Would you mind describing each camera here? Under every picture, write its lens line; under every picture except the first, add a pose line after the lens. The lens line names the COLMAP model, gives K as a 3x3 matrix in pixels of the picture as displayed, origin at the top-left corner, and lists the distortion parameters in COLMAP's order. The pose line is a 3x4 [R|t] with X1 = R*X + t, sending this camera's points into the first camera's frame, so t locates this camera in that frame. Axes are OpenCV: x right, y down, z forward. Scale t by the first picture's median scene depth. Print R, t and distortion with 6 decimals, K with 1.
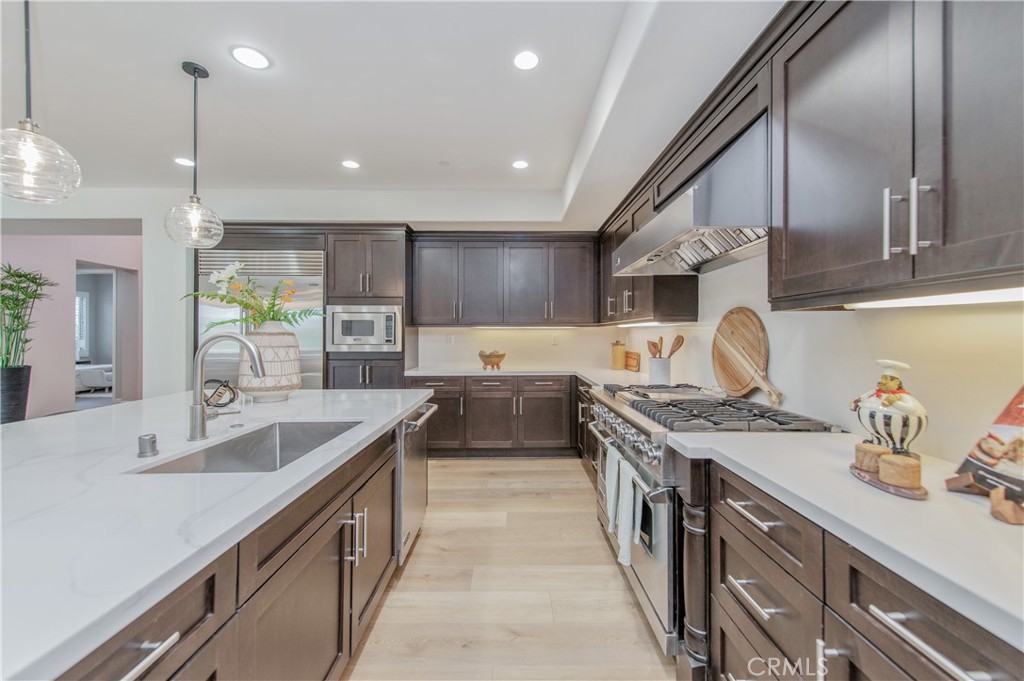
lens RADIAL K [[403.9, 0, 514.3], [0, 403.9, 338.0], [0, 0, 1]] dist [0.008916, -0.000625]
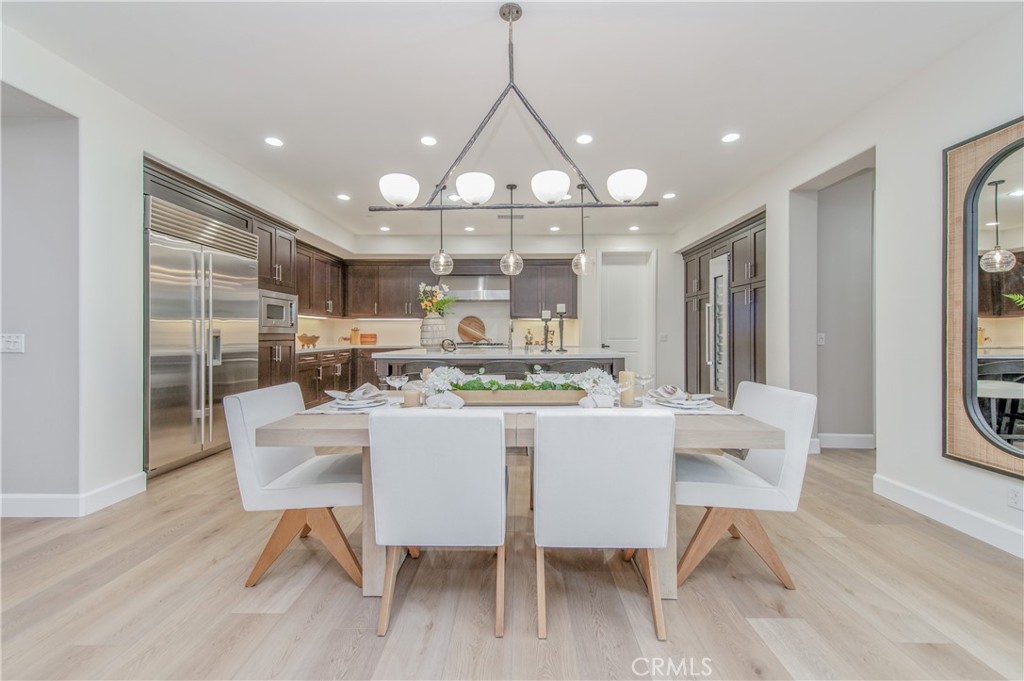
lens RADIAL K [[402.7, 0, 512.1], [0, 402.7, 334.2], [0, 0, 1]] dist [0.017766, -0.005493]
pose [[0.023900, -0.000622, 0.999714, -1.489062], [0.008551, 0.999963, 0.000418, 0.041911], [-0.999678, 0.008539, 0.023905, 0.319319]]
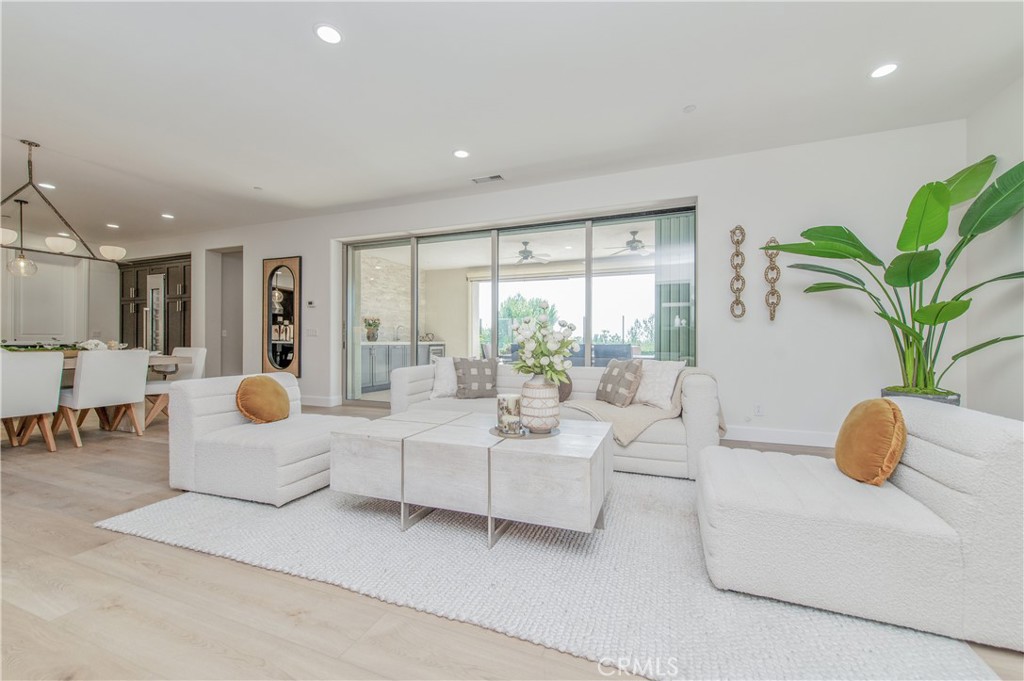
lens RADIAL K [[403.9, 0, 514.3], [0, 403.9, 338.0], [0, 0, 1]] dist [0.008916, -0.000625]
pose [[-0.929359, -0.000766, 0.369177, -2.317738], [-0.000415, 0.999999, 0.001031, 0.077309], [-0.369177, 0.000805, -0.929359, 0.774476]]
